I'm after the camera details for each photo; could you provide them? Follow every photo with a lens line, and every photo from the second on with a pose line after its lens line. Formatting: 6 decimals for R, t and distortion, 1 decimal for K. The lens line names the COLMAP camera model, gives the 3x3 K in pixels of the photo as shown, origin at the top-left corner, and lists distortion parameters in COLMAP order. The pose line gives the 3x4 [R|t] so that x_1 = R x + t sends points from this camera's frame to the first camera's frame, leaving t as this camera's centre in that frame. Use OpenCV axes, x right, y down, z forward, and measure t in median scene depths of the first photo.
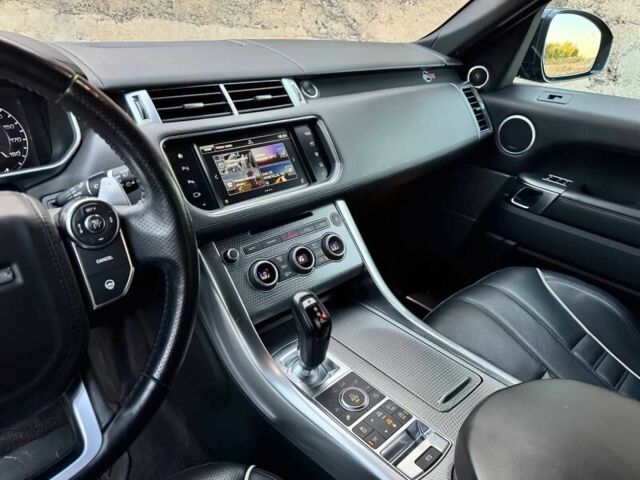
lens RADIAL K [[464.8, 0, 320.0], [0, 464.8, 240.0], [0, 0, 1]] dist [0.041016, -0.063799]
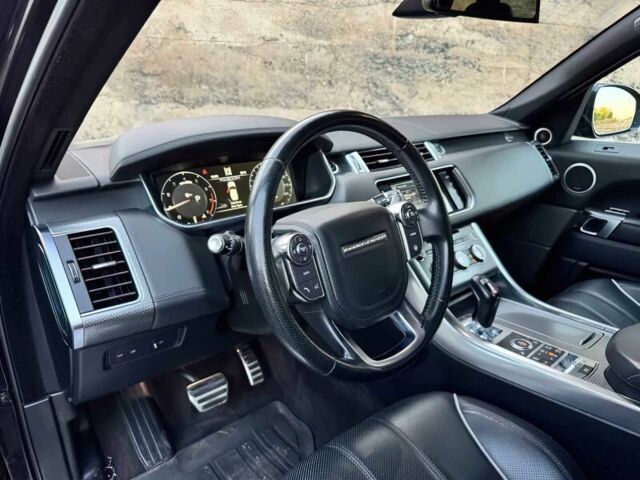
lens RADIAL K [[464.8, 0, 320.0], [0, 464.8, 240.0], [0, 0, 1]] dist [0.041016, -0.063799]
pose [[0.998631, -0.037854, -0.036103, -0.252347], [0.032258, 0.988956, -0.144658, 0.105265], [0.041180, 0.143296, 0.988823, -0.273603]]
